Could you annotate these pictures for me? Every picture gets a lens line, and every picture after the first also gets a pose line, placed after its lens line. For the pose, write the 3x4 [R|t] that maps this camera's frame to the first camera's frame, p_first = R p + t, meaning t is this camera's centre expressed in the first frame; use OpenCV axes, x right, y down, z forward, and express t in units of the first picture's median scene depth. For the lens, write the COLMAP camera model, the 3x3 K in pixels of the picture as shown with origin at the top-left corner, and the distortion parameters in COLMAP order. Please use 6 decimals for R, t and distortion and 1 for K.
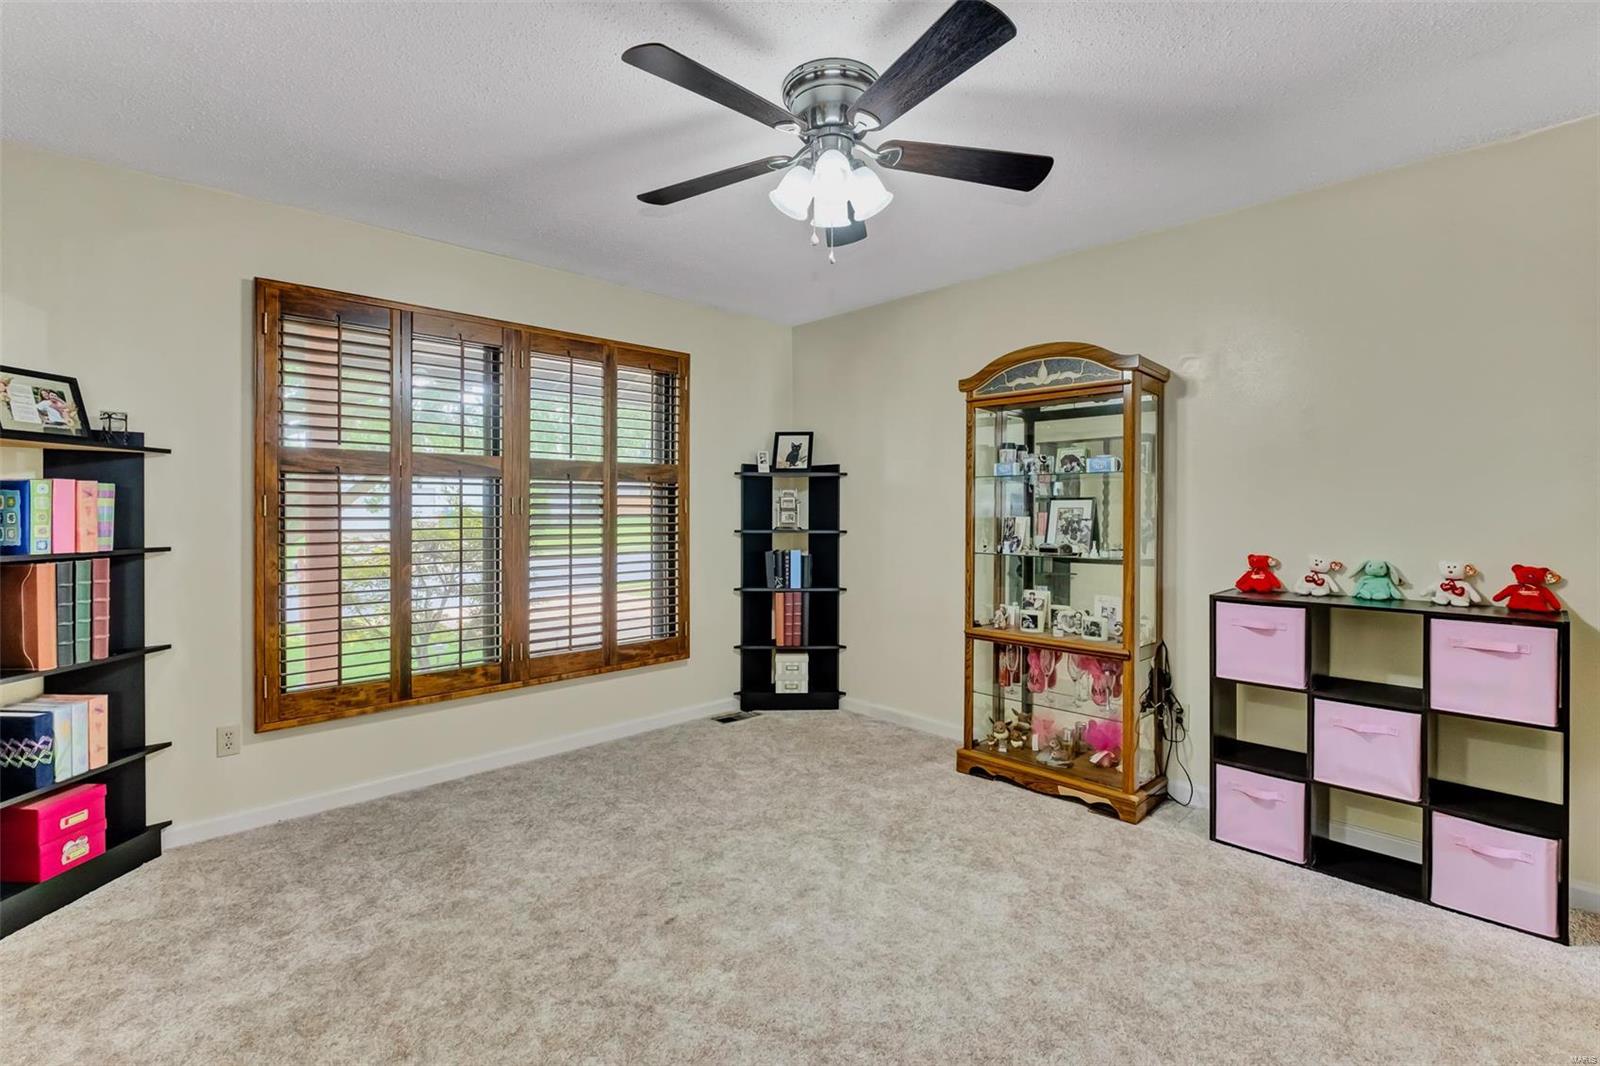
lens RADIAL K [[706.4, 0, 796.3], [0, 706.4, 530.1], [0, 0, 1]] dist [-0.005828, -0.000435]
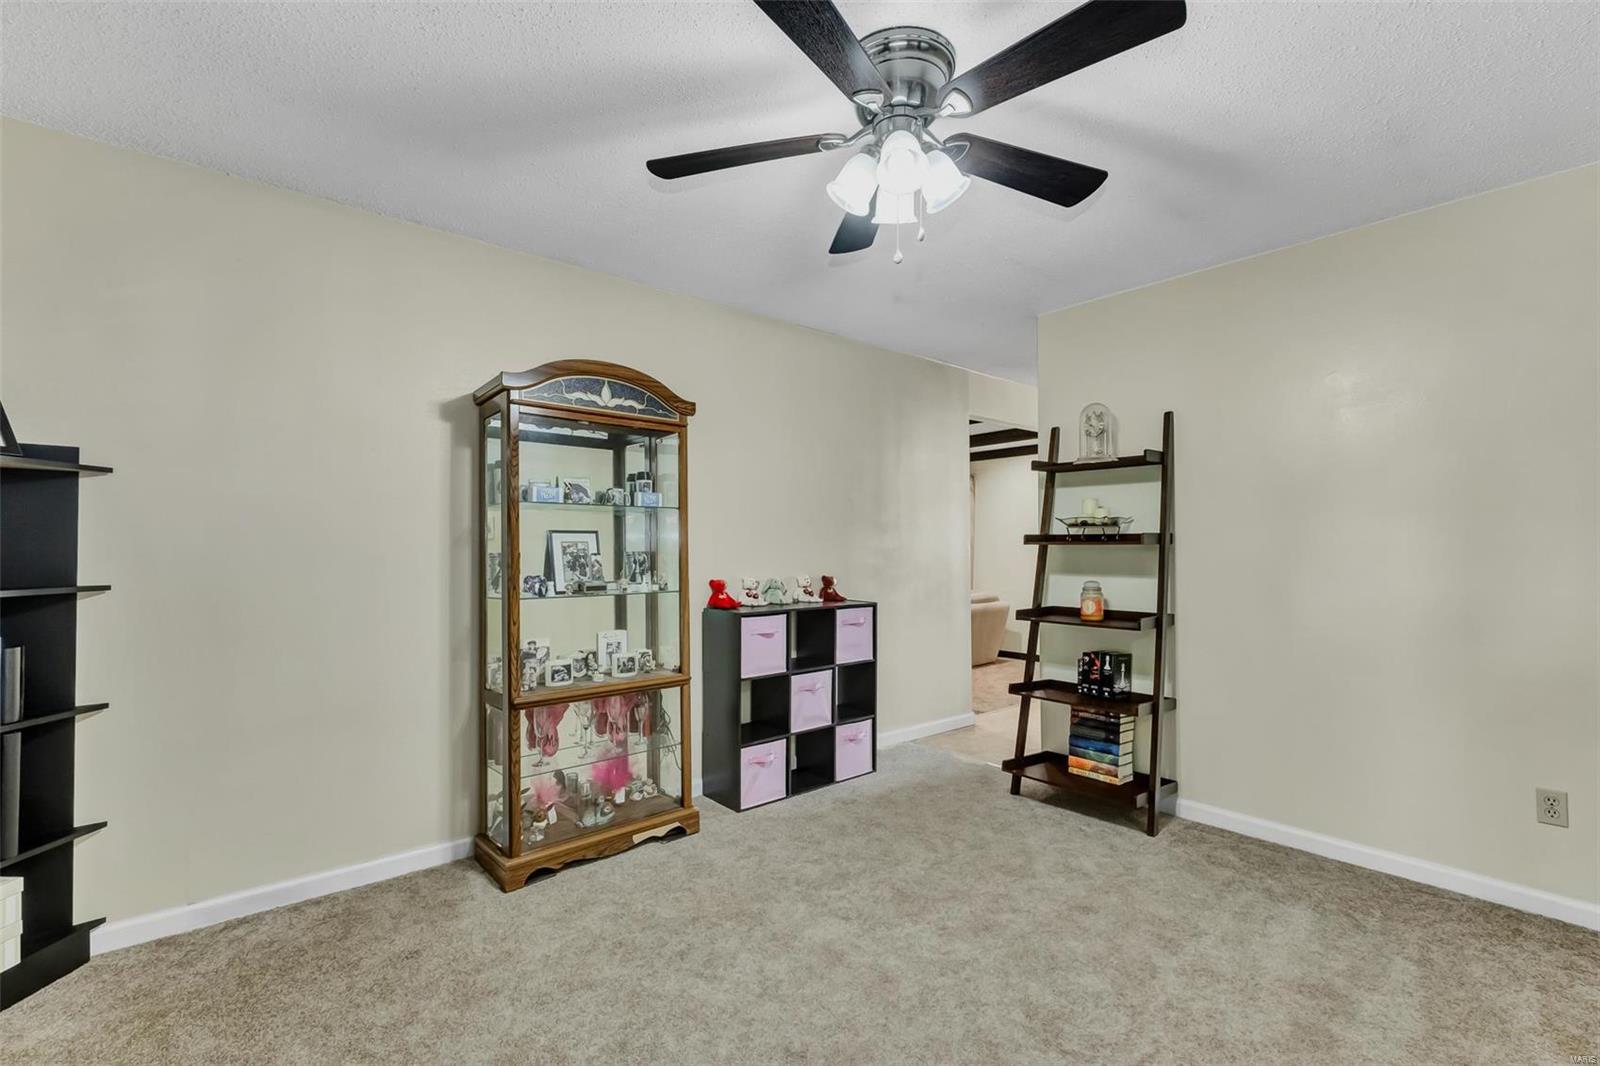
lens RADIAL K [[699.3, 0, 800.0], [0, 699.3, 549.9], [0, 0, 1]] dist [-0.003860, -0.000611]
pose [[0.072070, -0.007343, 0.997373, -0.560340], [0.029424, 0.999553, 0.005233, -0.019118], [-0.996965, 0.028969, 0.072254, 0.721638]]
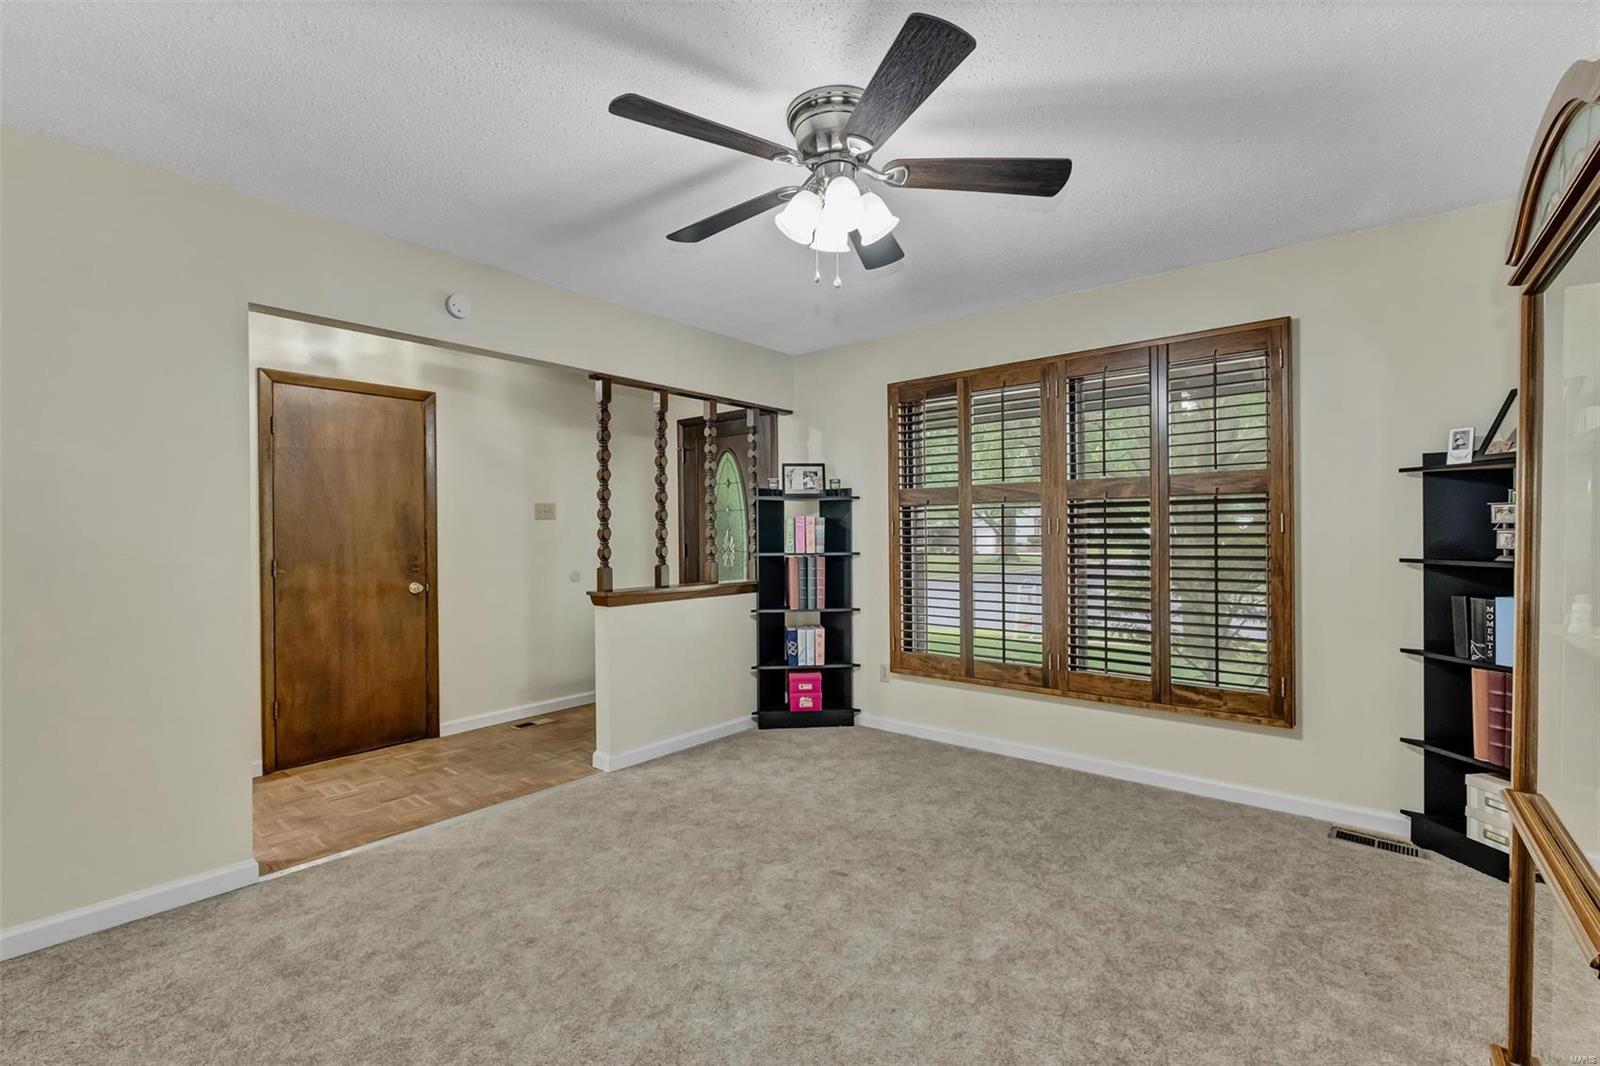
lens RADIAL K [[699.3, 0, 800.0], [0, 699.3, 549.9], [0, 0, 1]] dist [-0.003860, -0.000611]
pose [[0.122059, 0.027791, -0.992134, 0.709180], [-0.017758, 0.999509, 0.025813, -0.021197], [0.992364, 0.014468, 0.122493, 0.558925]]
